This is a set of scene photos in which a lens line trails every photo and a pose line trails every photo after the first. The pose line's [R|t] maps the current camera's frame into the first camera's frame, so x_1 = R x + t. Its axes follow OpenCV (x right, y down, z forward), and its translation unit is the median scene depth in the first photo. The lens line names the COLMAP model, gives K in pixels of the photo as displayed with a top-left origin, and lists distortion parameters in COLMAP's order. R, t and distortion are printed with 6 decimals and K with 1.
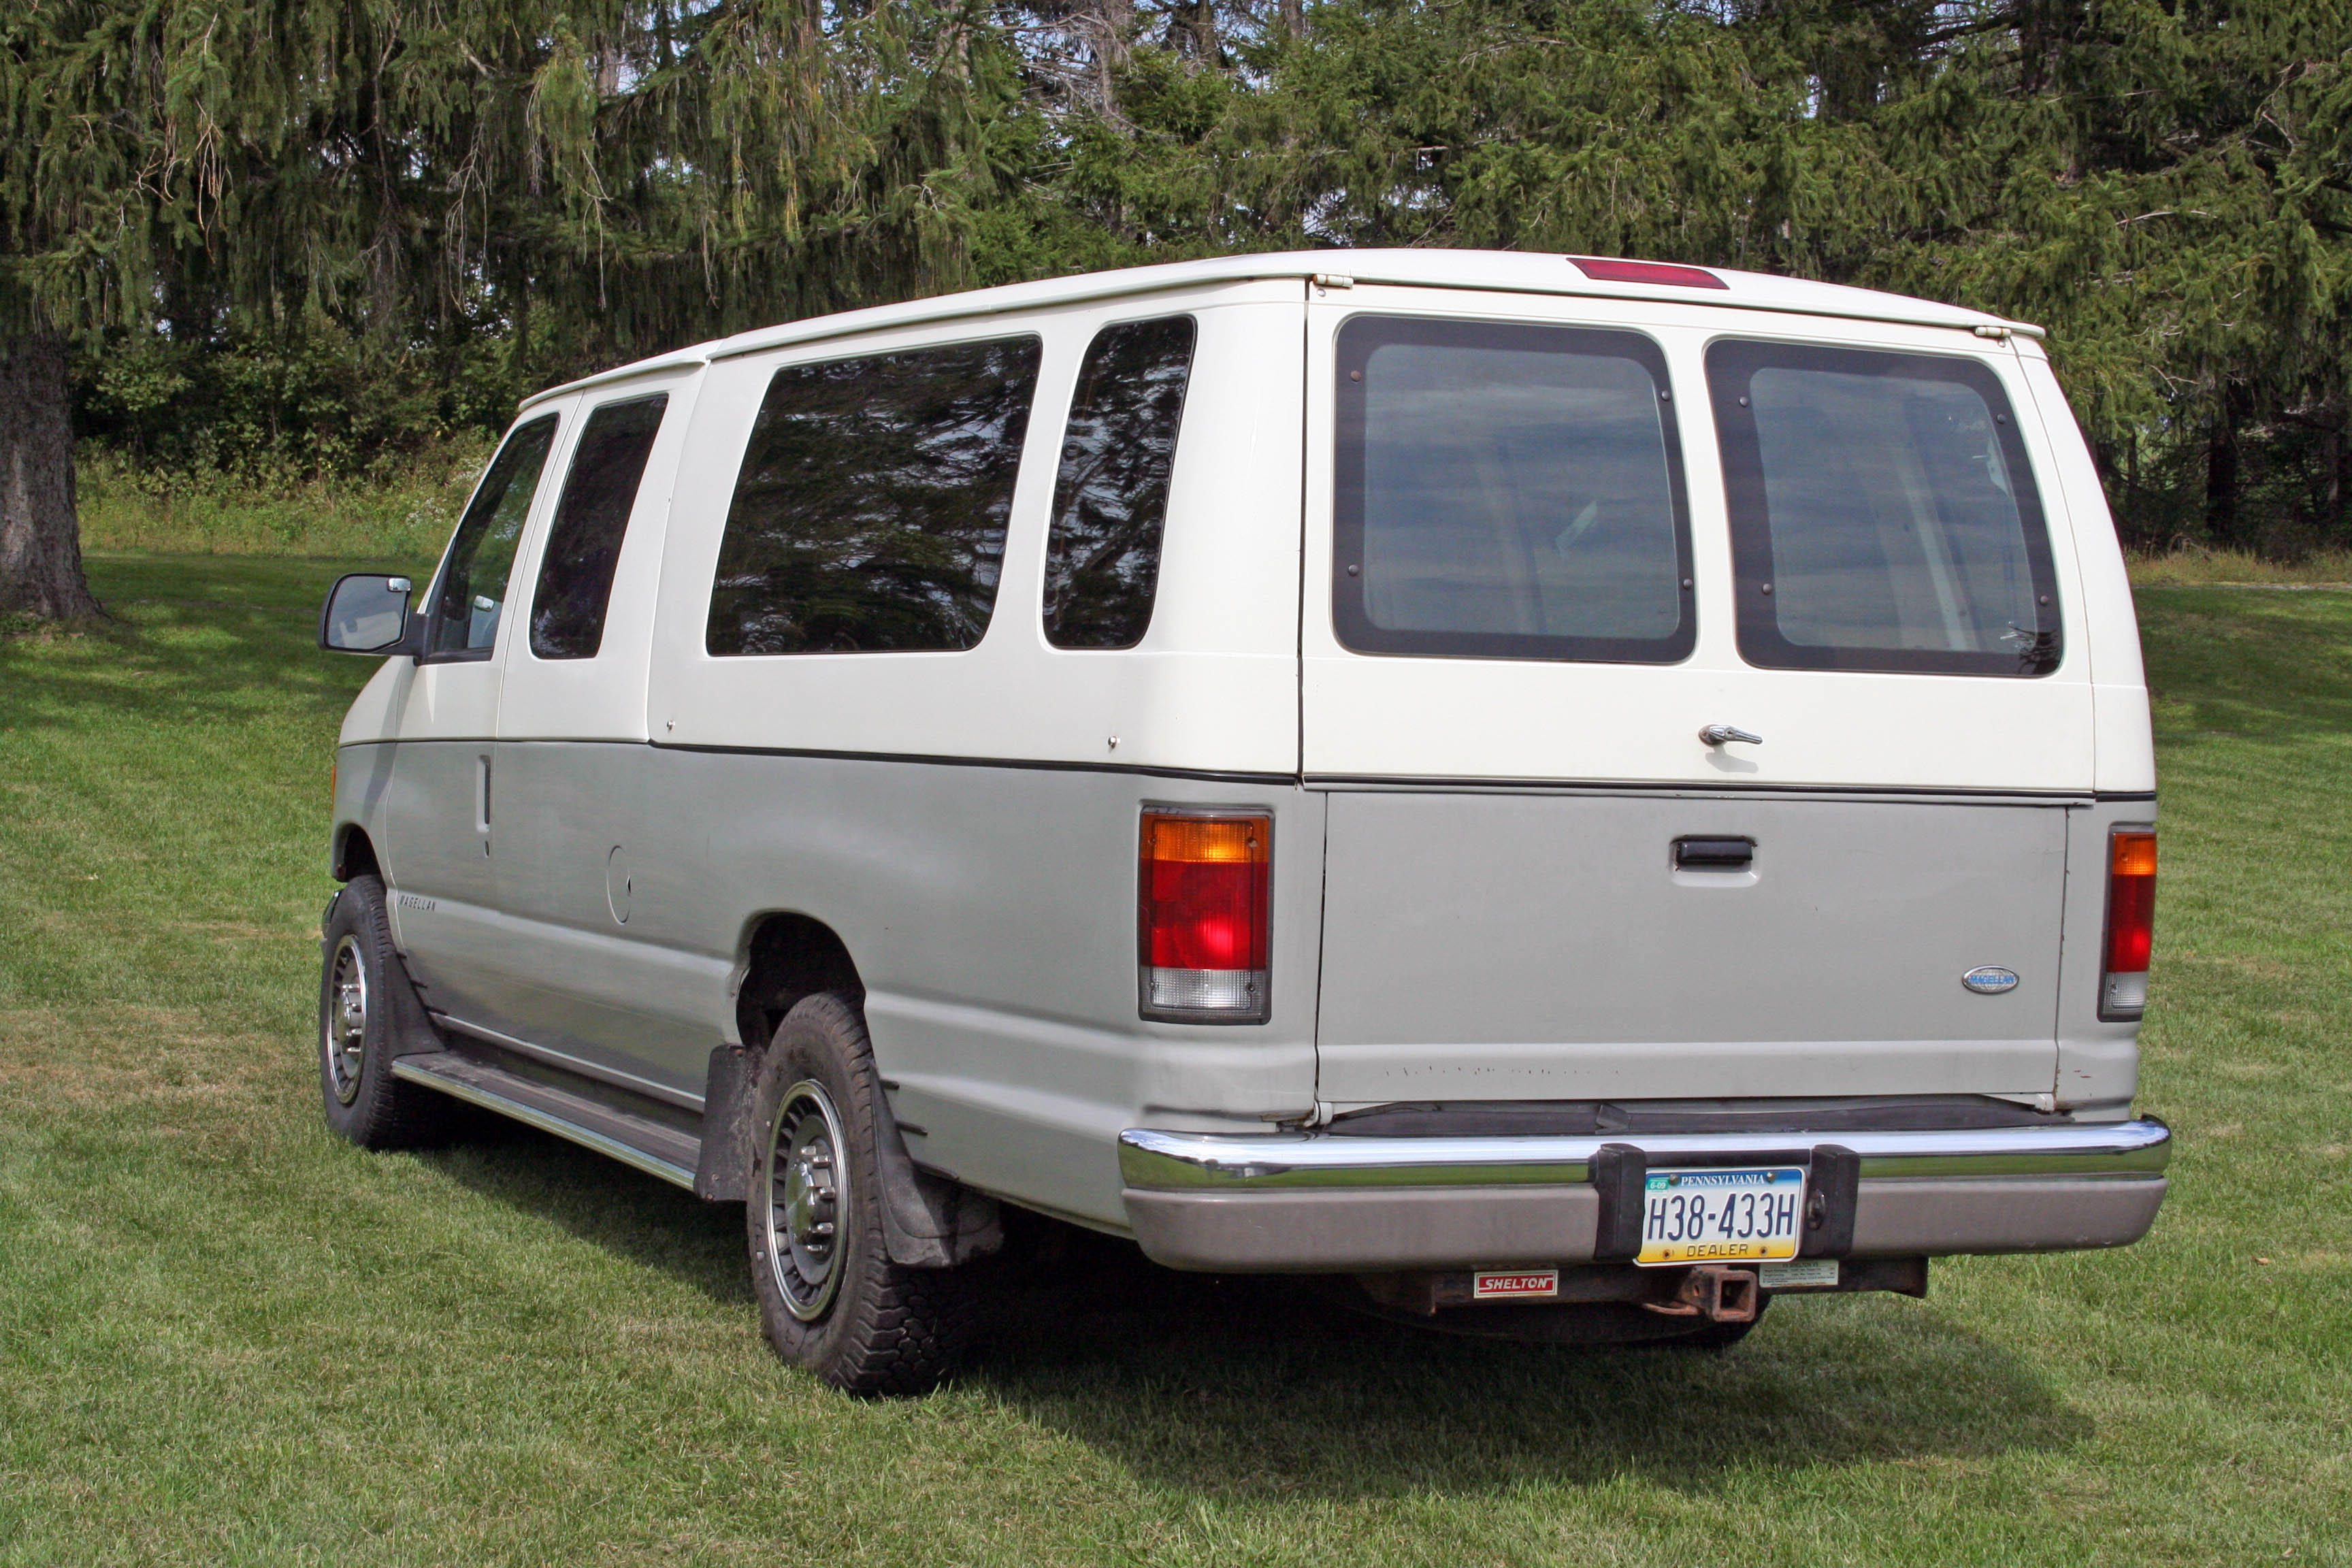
lens RADIAL K [[4054.9, 0, 1176.0], [0, 4054.9, 784.0], [0, 0, 1]] dist [0.037318, 0.114579]
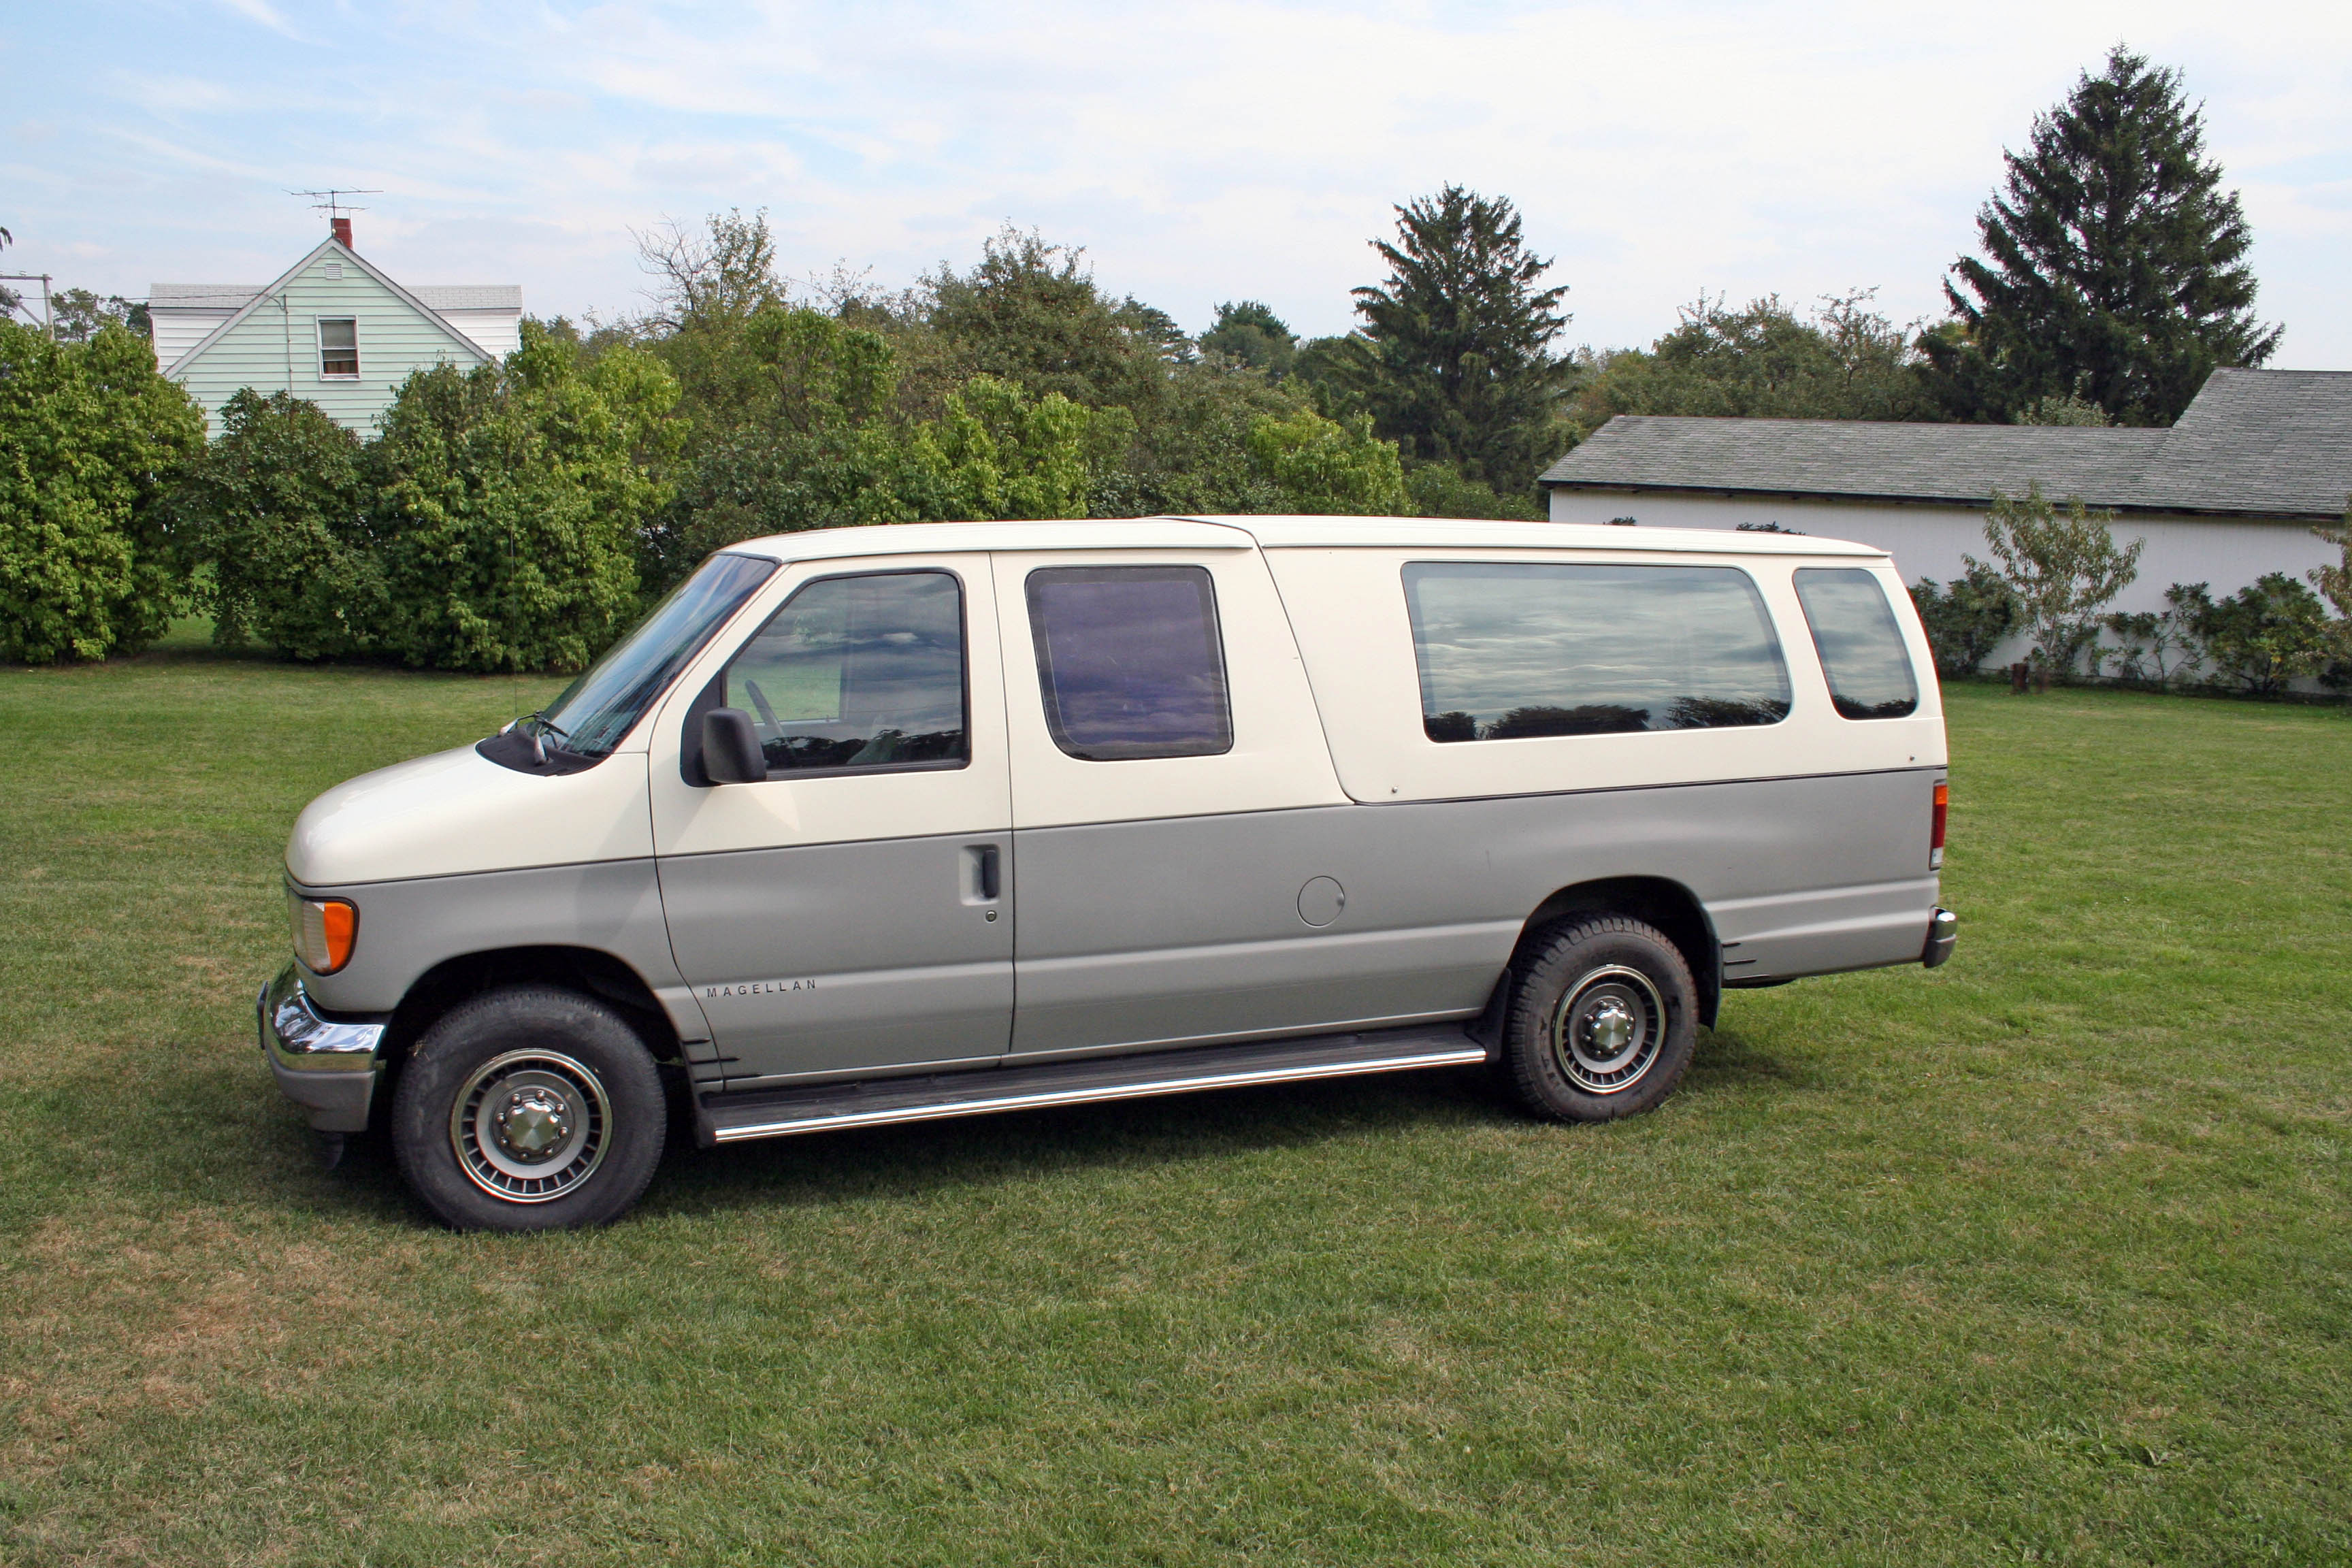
lens RADIAL K [[1958.9, 0, 1109.7], [0, 1958.9, 793.0], [0, 0, 1]] dist [-0.161301, 0.129888]
pose [[0.099060, -0.138583, 0.985384, -1.120324], [0.036997, 0.990083, 0.135525, -0.152810], [-0.994393, 0.023031, 0.103204, 1.314460]]
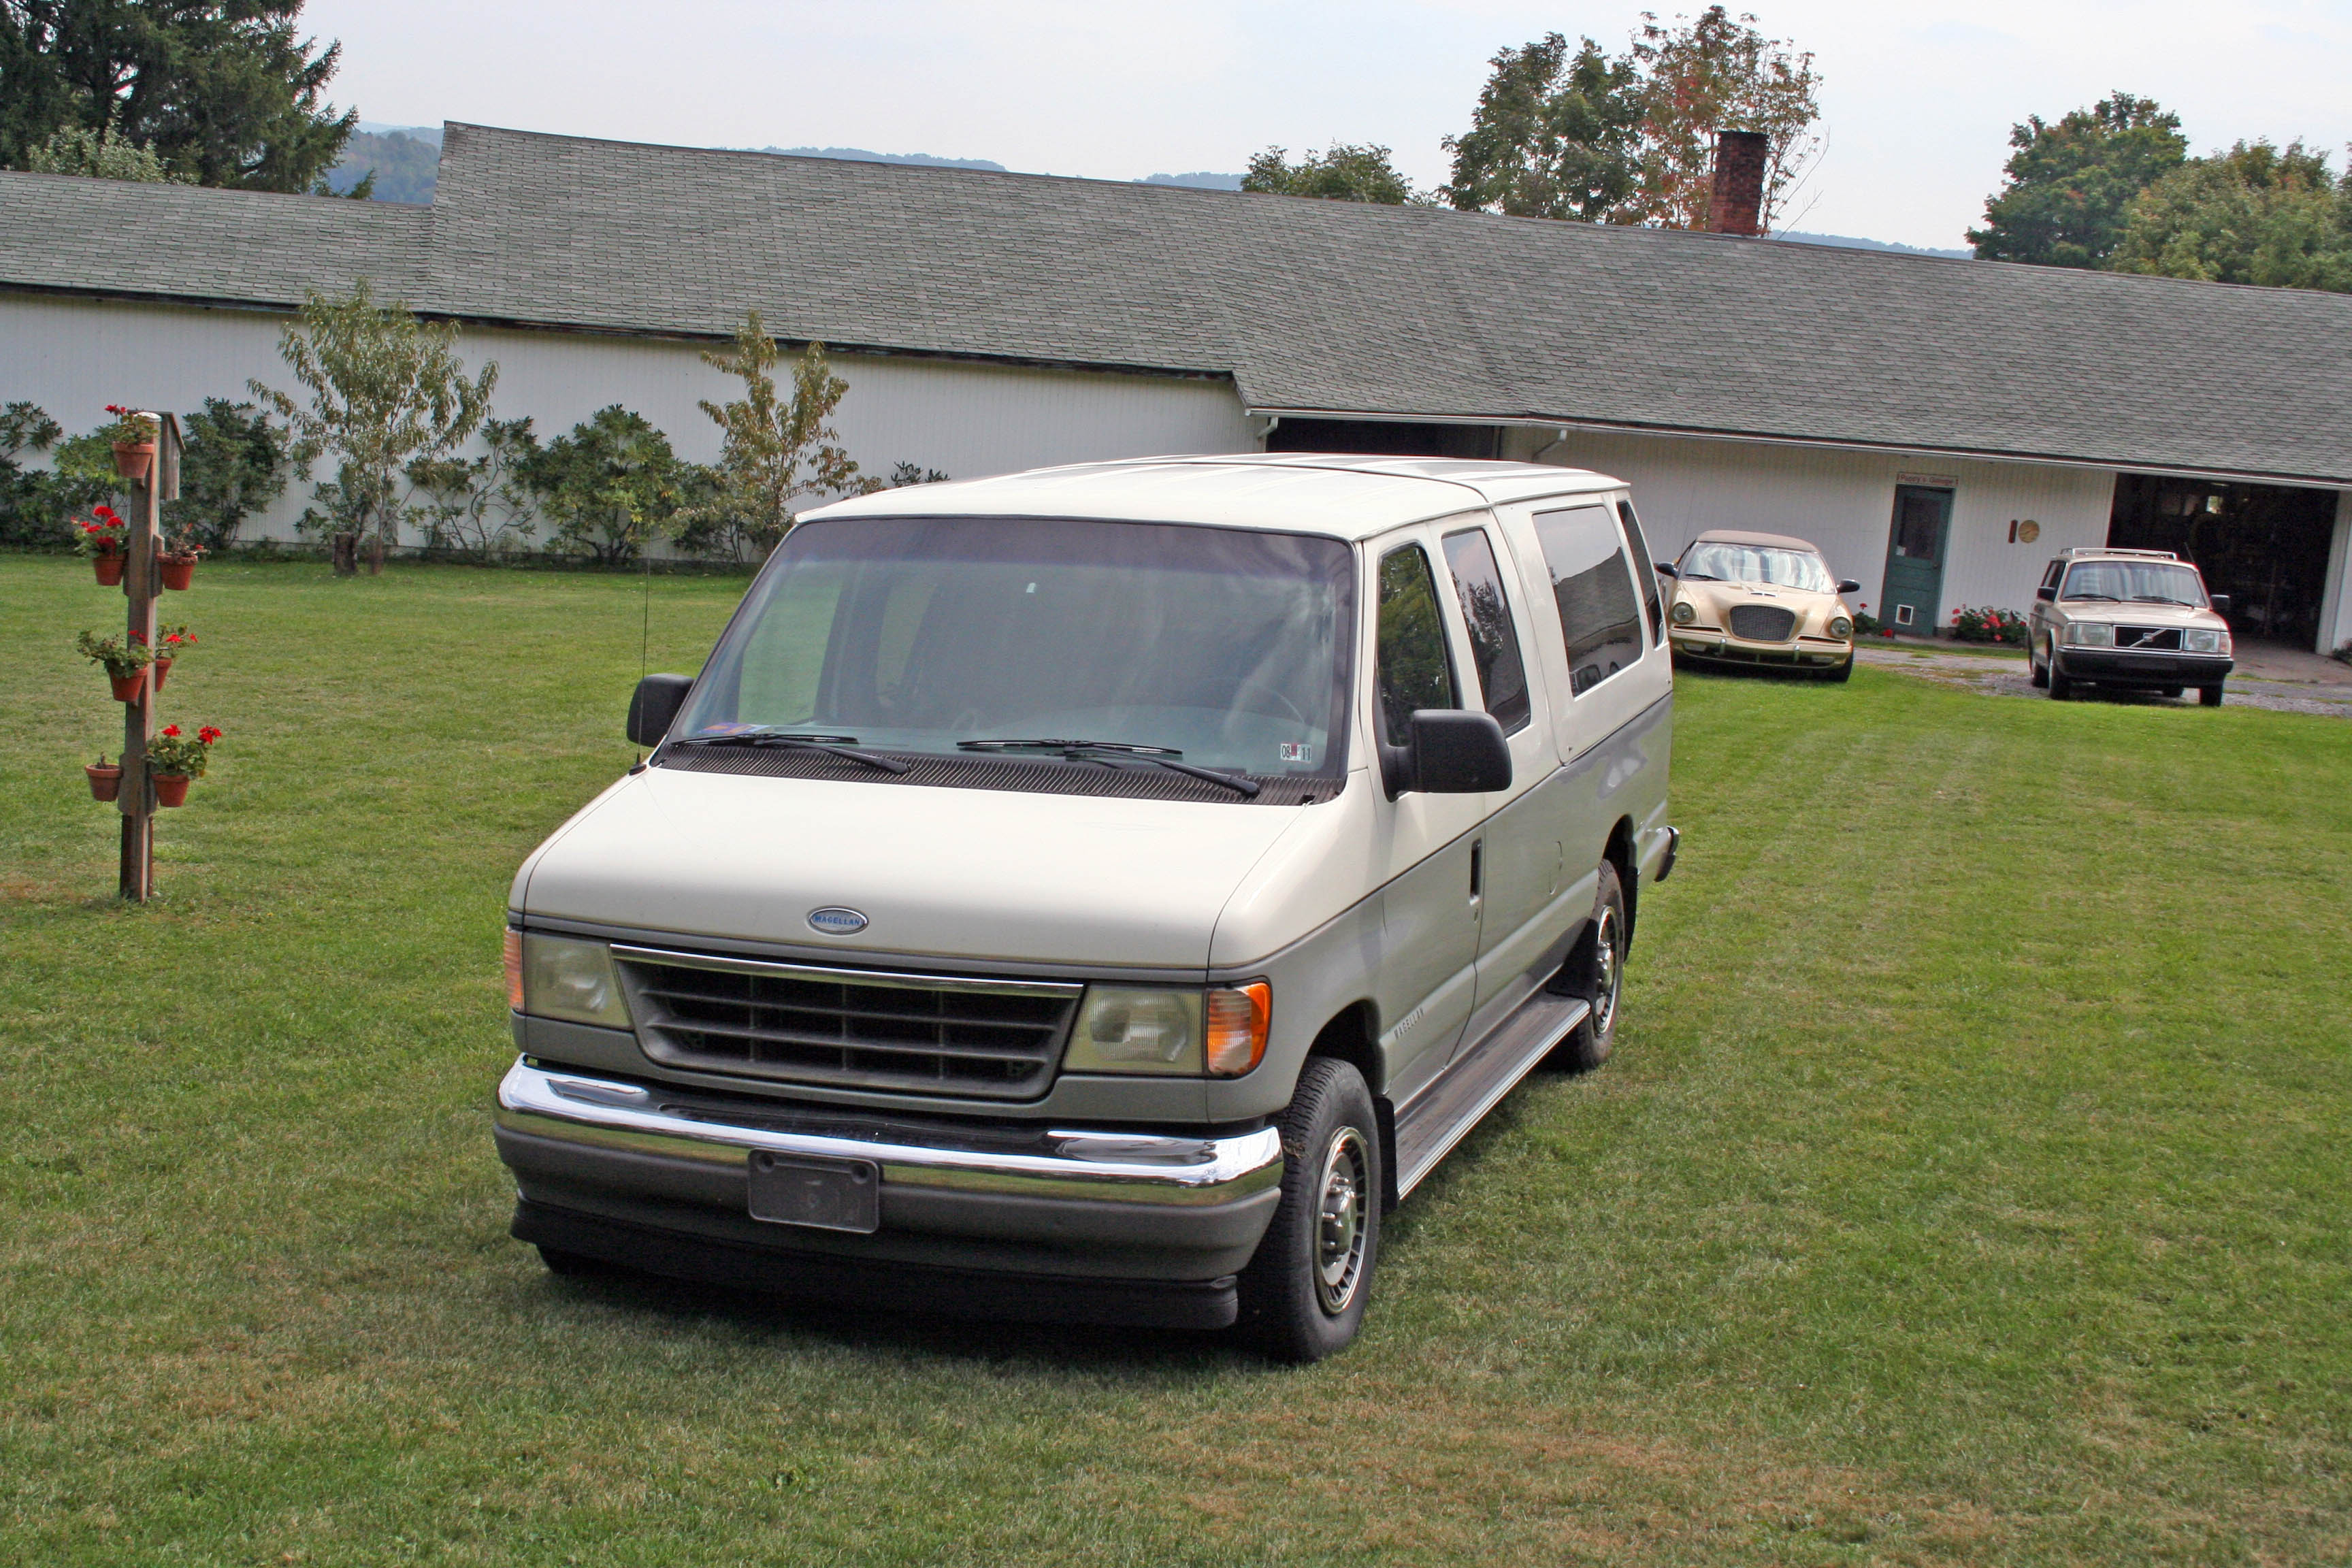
lens RADIAL K [[3131.5, 0, 1052.6], [0, 3131.5, 787.7], [0, 0, 1]] dist [-0.048485, 0.082640]
pose [[-0.703188, -0.127746, 0.699434, -1.049168], [-0.010420, 0.985473, 0.169512, -0.255945], [-0.710927, 0.111911, -0.694304, 2.512744]]
